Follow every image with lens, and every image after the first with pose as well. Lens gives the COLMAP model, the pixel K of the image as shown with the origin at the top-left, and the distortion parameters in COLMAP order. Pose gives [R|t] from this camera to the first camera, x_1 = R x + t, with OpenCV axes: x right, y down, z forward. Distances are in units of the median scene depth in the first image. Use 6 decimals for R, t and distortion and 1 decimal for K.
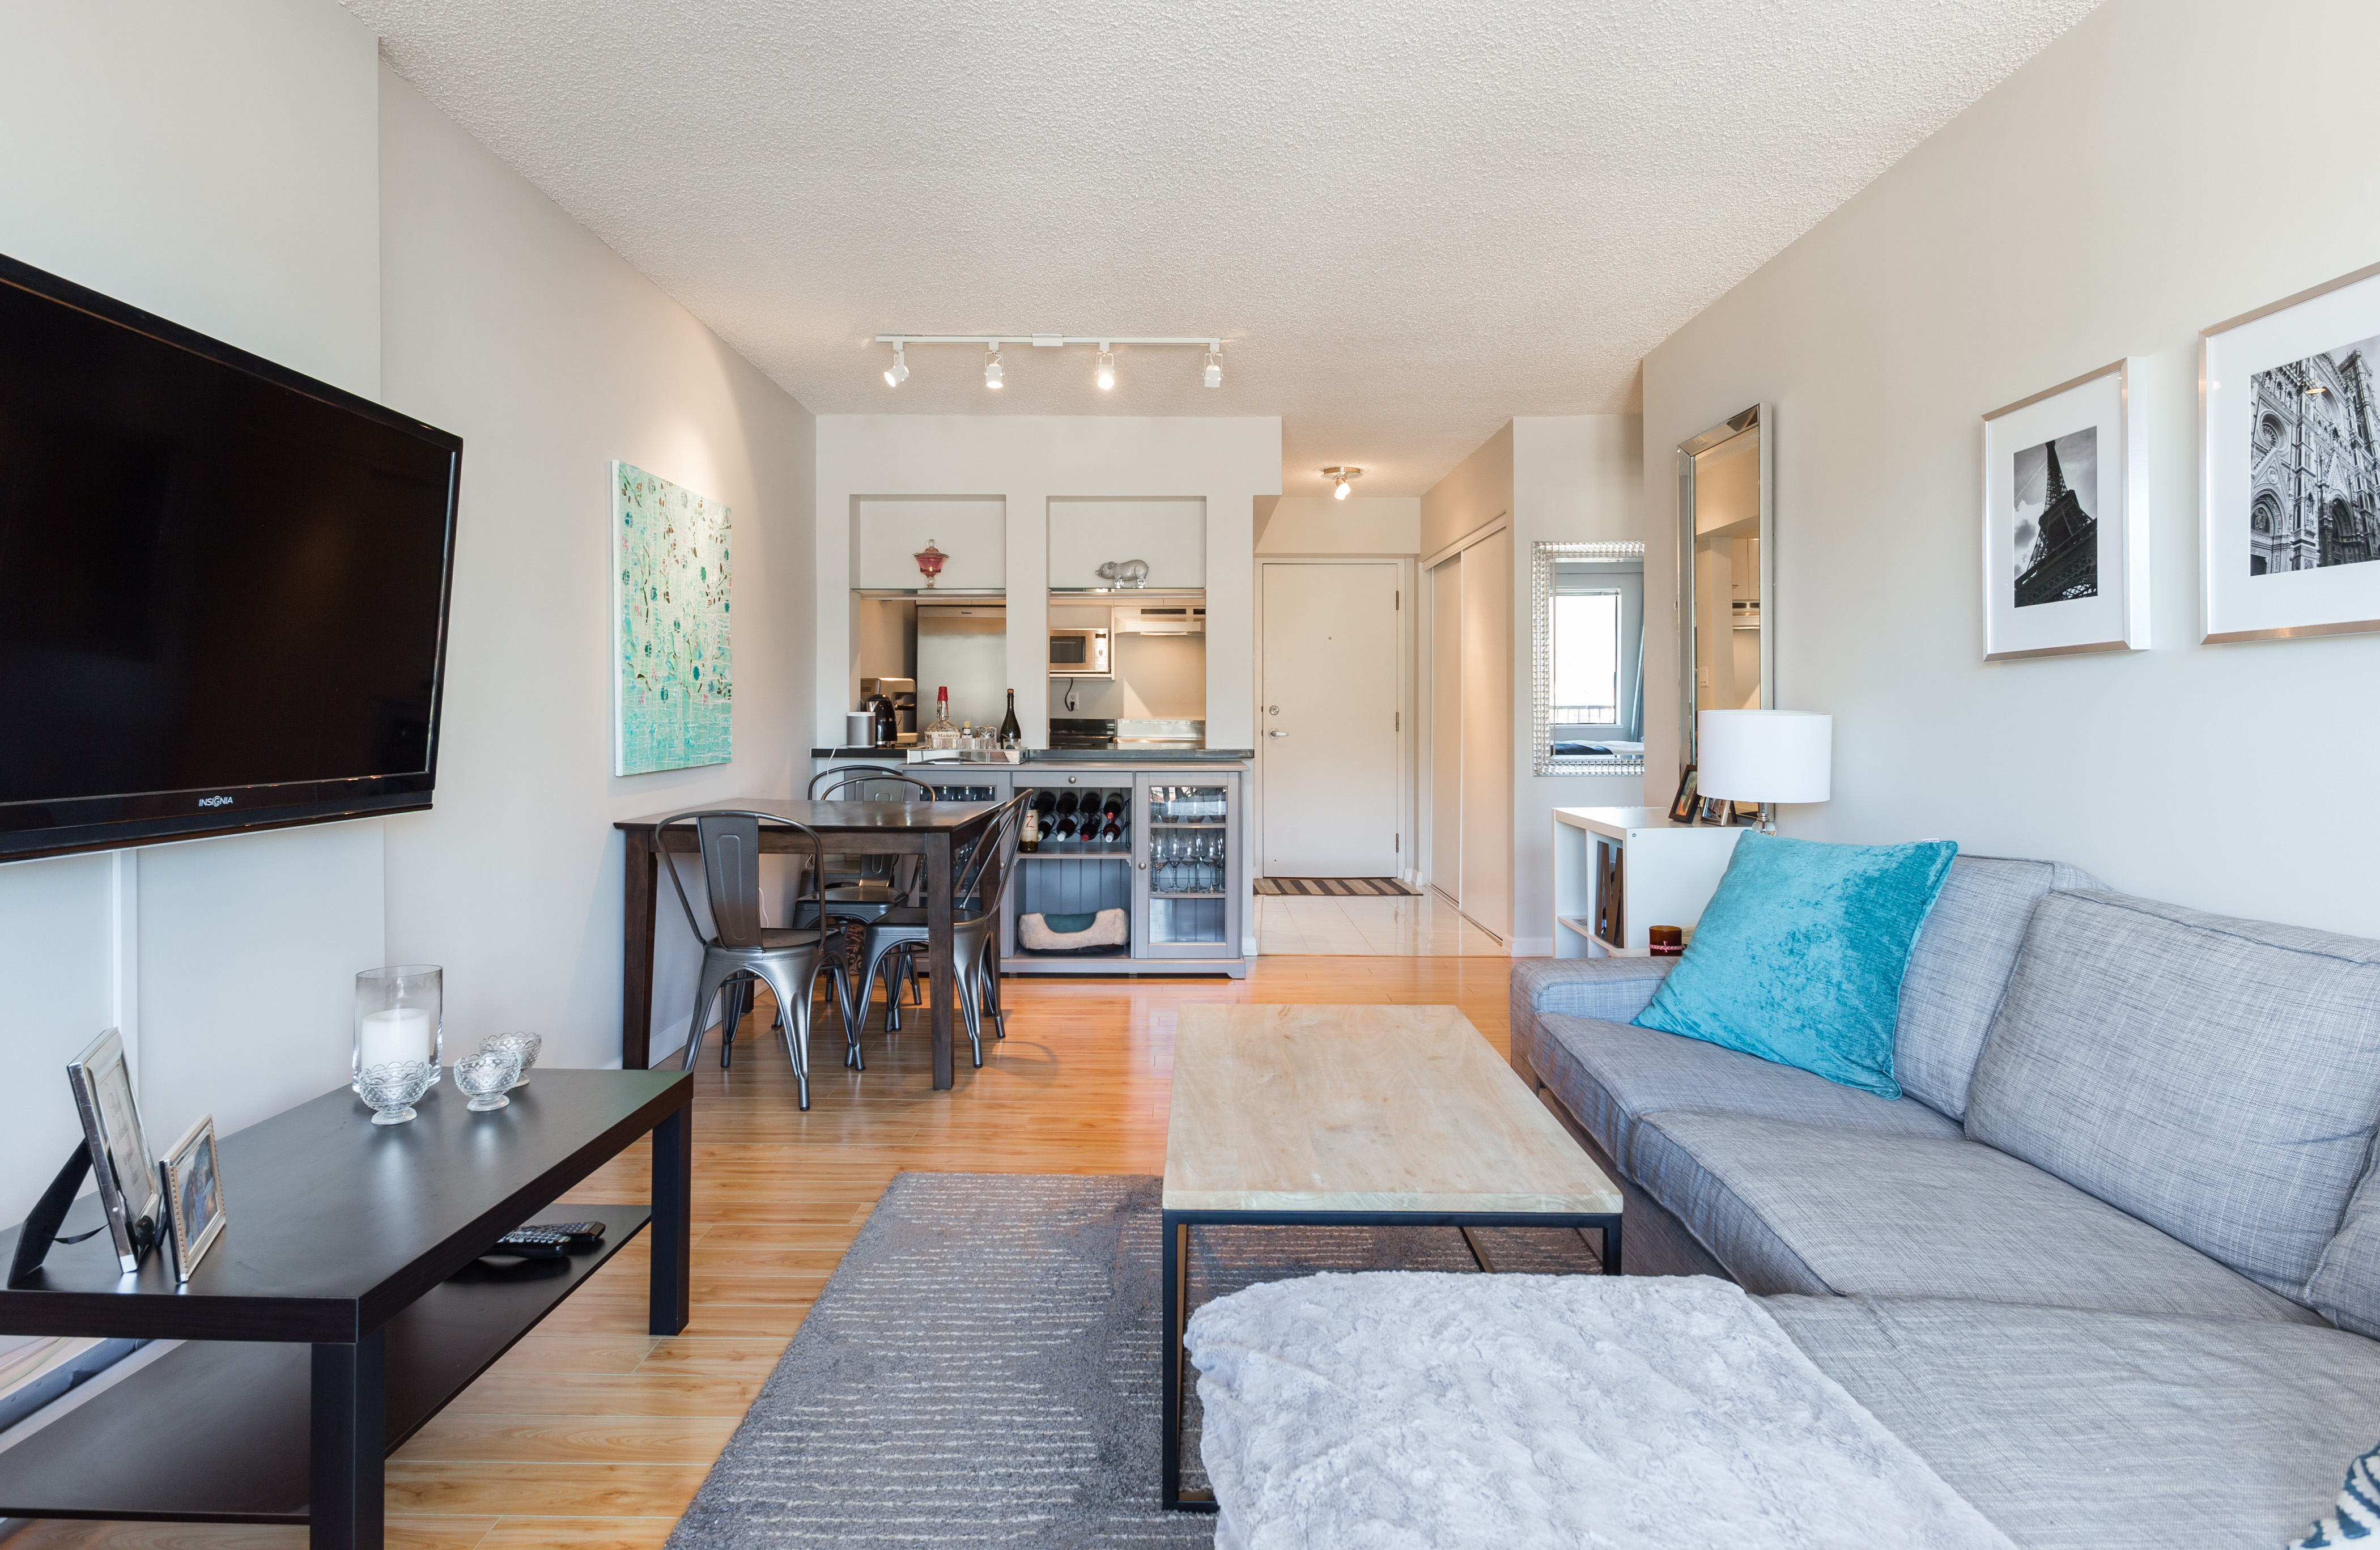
lens RADIAL K [[1270.7, 0, 1170.9], [0, 1270.7, 716.7], [0, 0, 1]] dist [-0.001621, -0.000238]
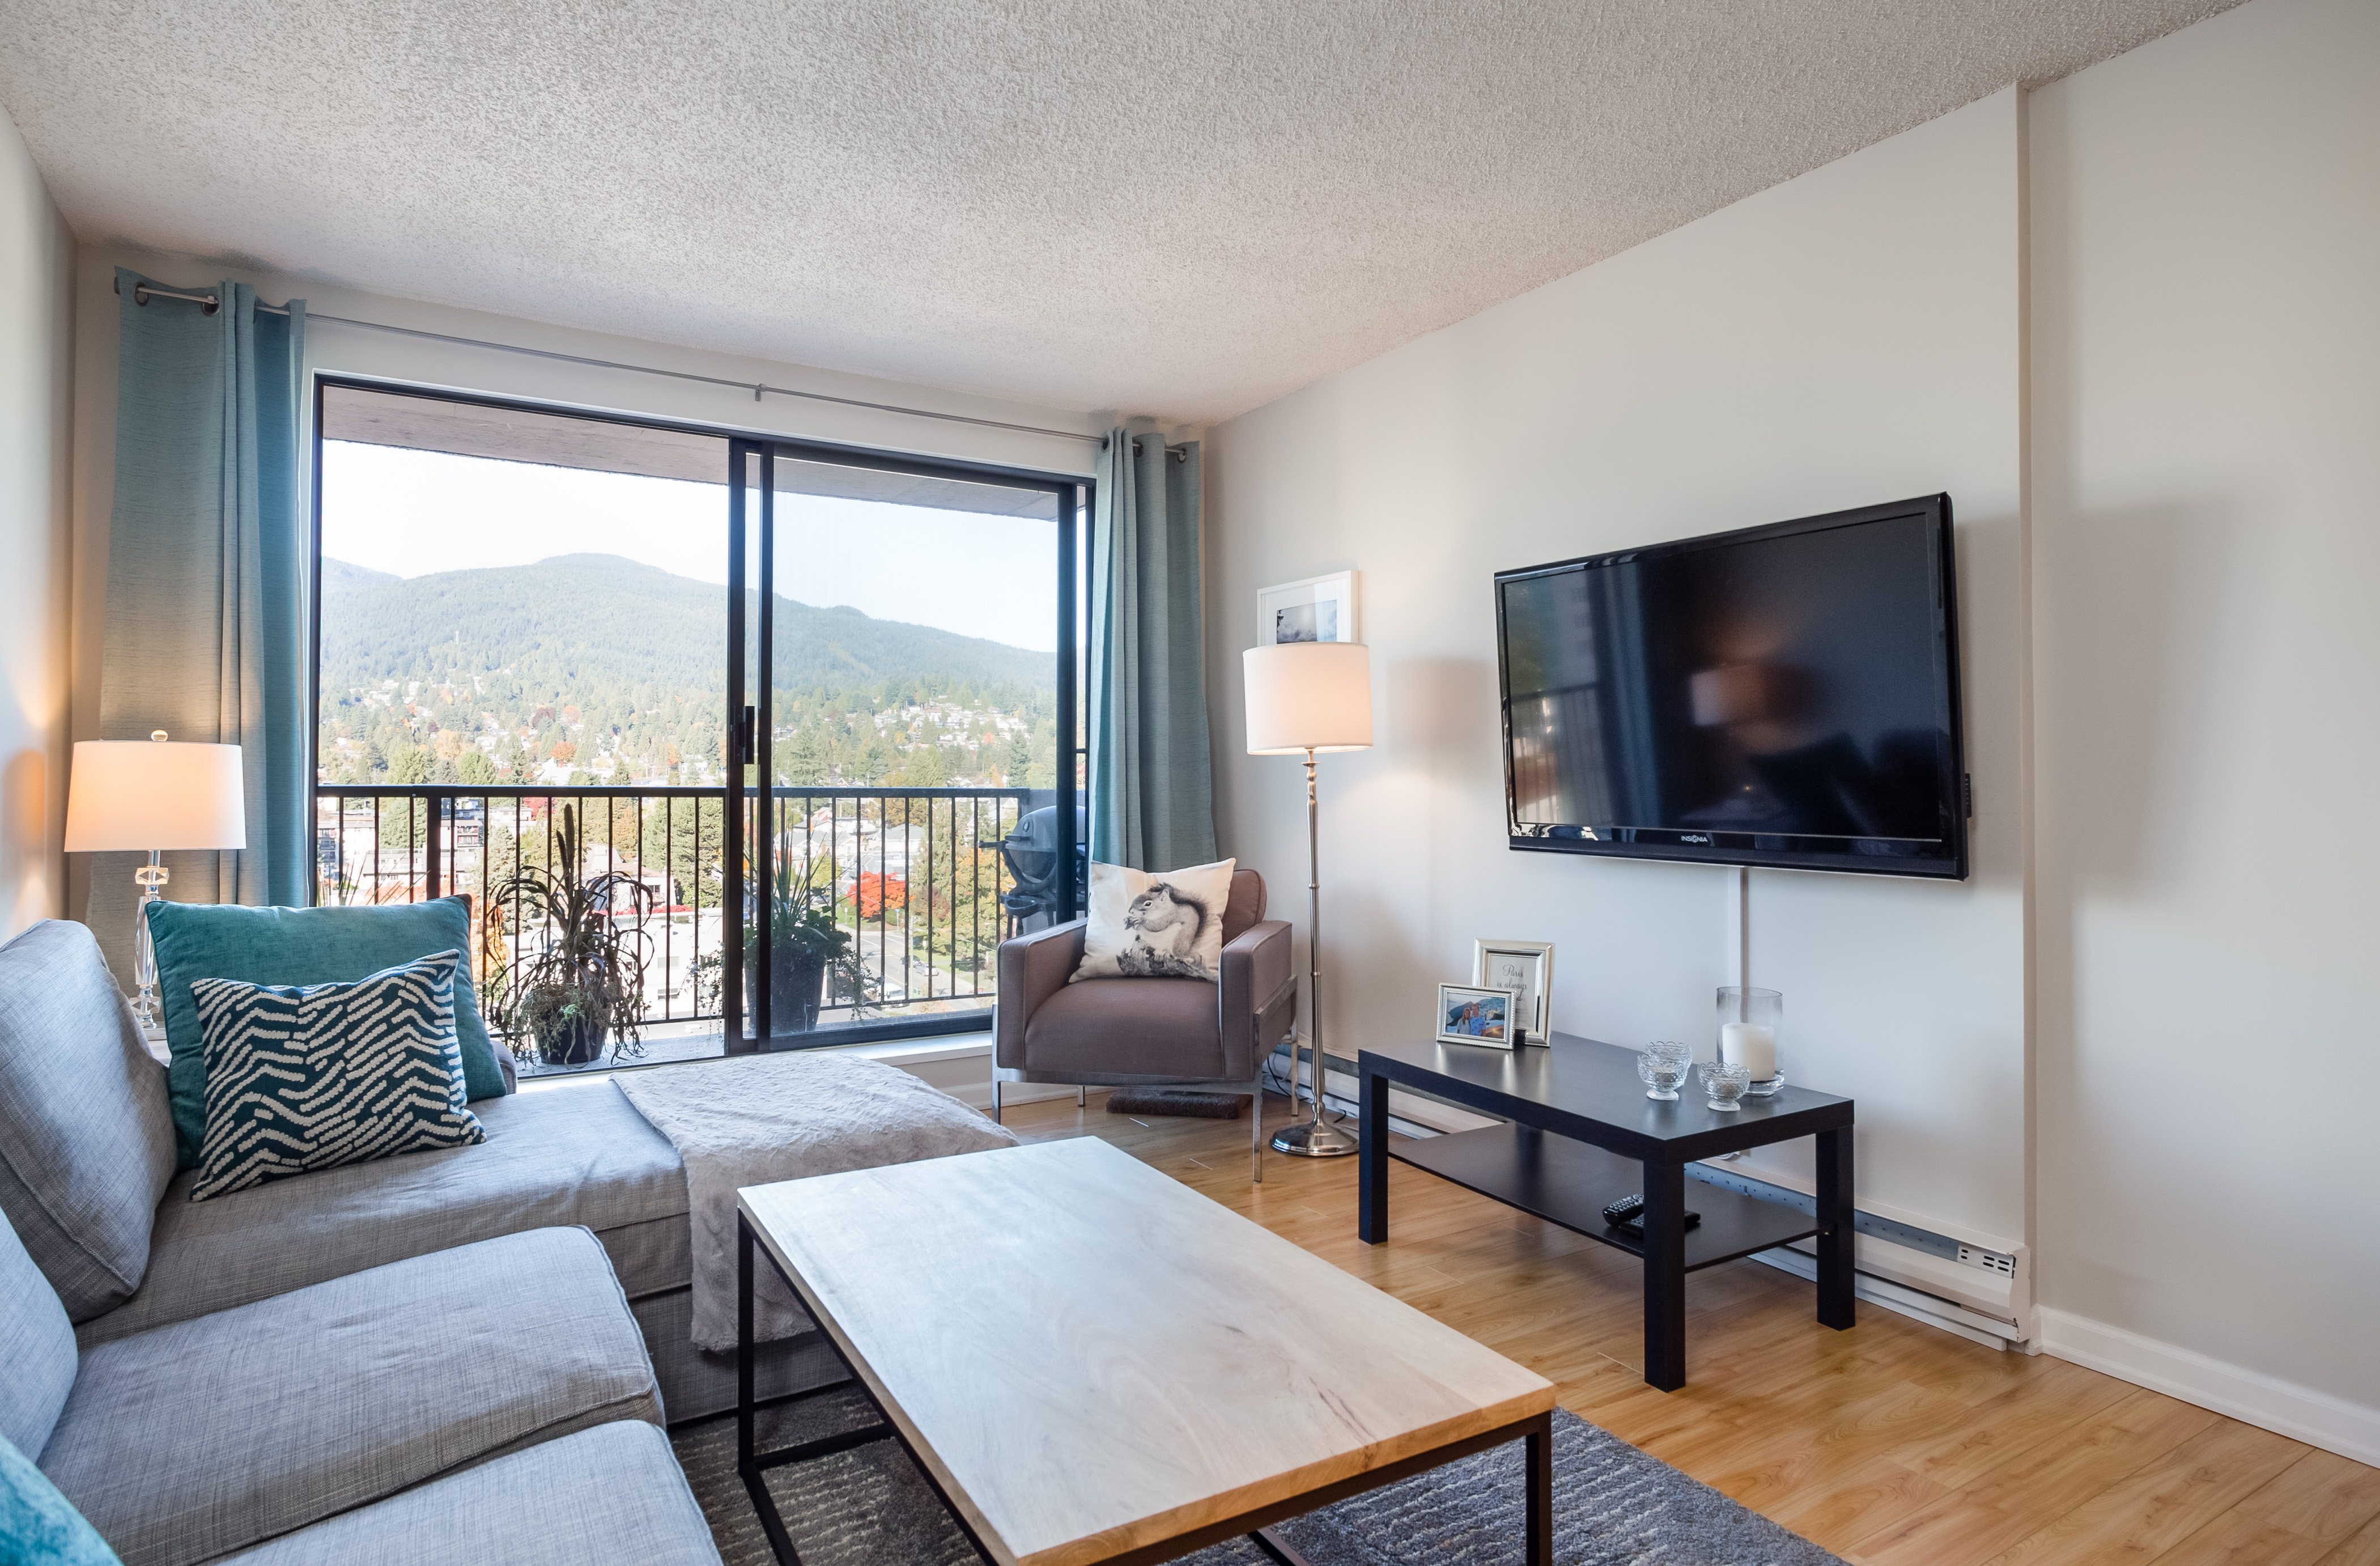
lens RADIAL K [[1314.5, 0, 1212.0], [0, 1314.5, 767.5], [0, 0, 1]] dist [-0.004404, -0.001672]
pose [[-0.845021, -0.009040, -0.534656, 0.404104], [-0.005000, 0.999947, -0.009005, -0.001474], [0.534709, -0.004936, -0.845022, 1.426786]]
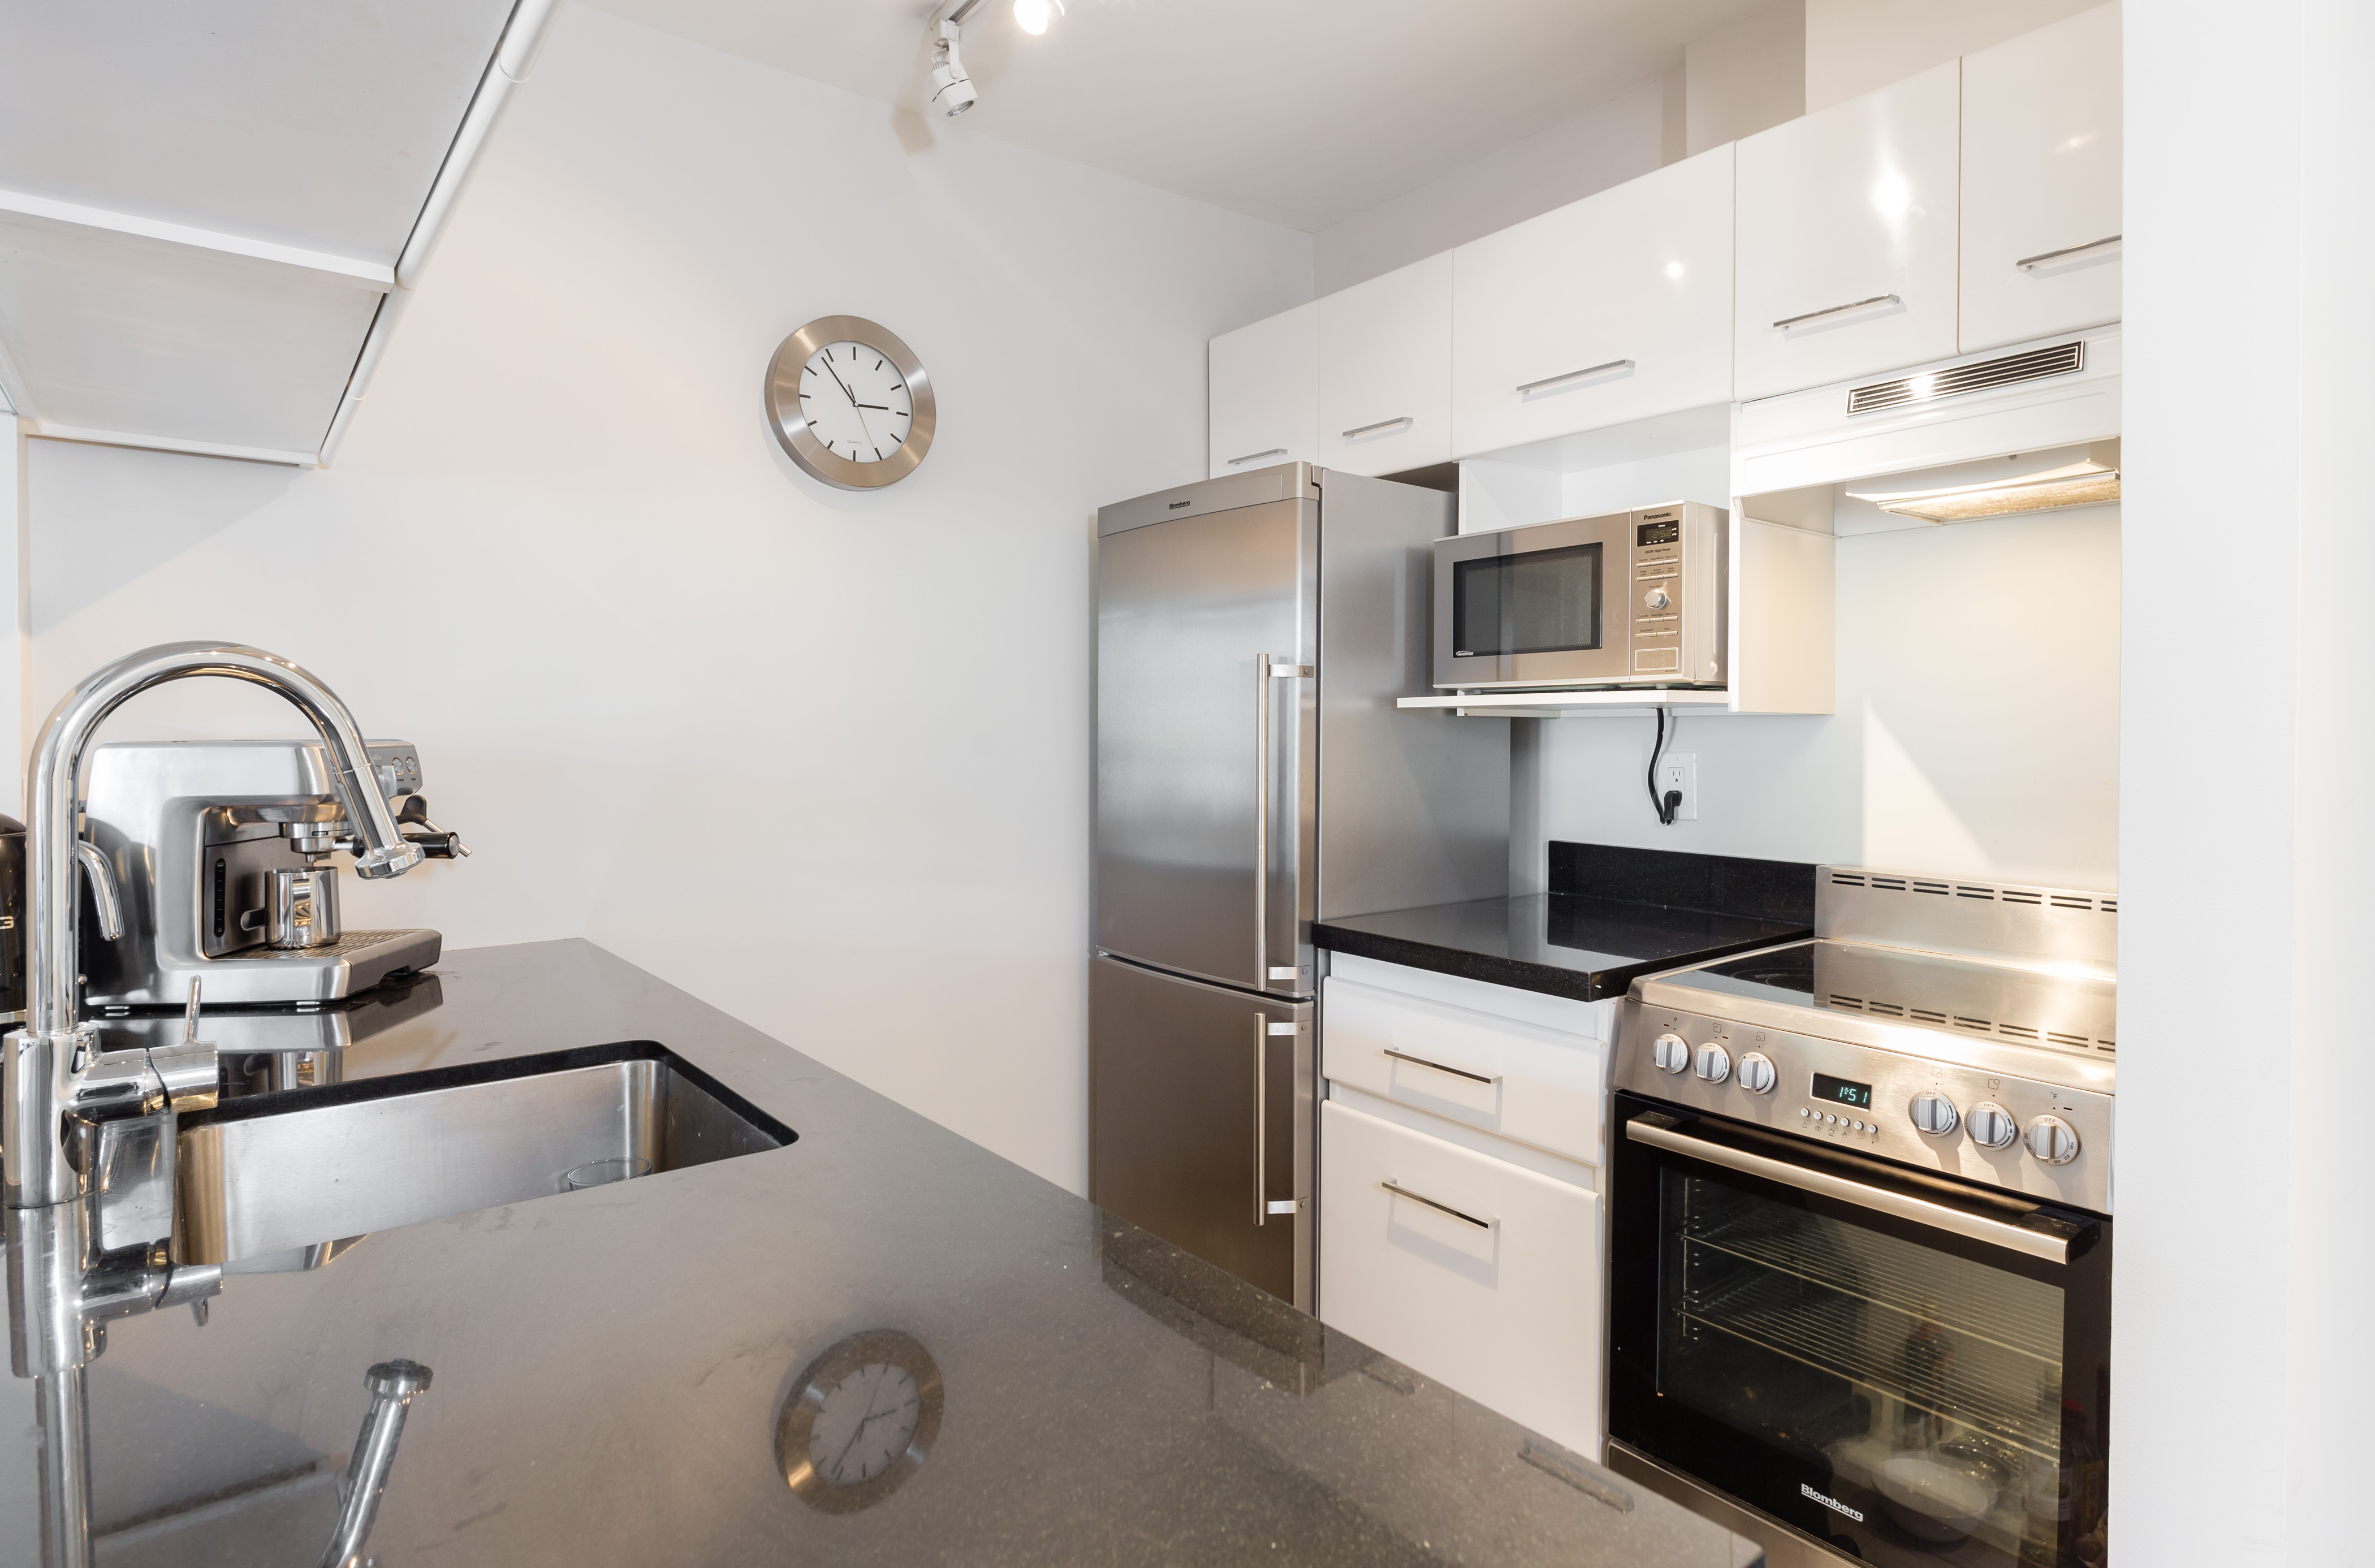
lens RADIAL K [[1281.7, 0, 1172.6], [0, 1281.7, 743.9], [0, 0, 1]] dist [-0.002705, -0.000290]
pose [[0.616707, 0.006520, -0.787166, 0.229302], [-0.003972, 0.999979, 0.005171, -0.072244], [0.787183, -0.000062, 0.616719, 2.279704]]
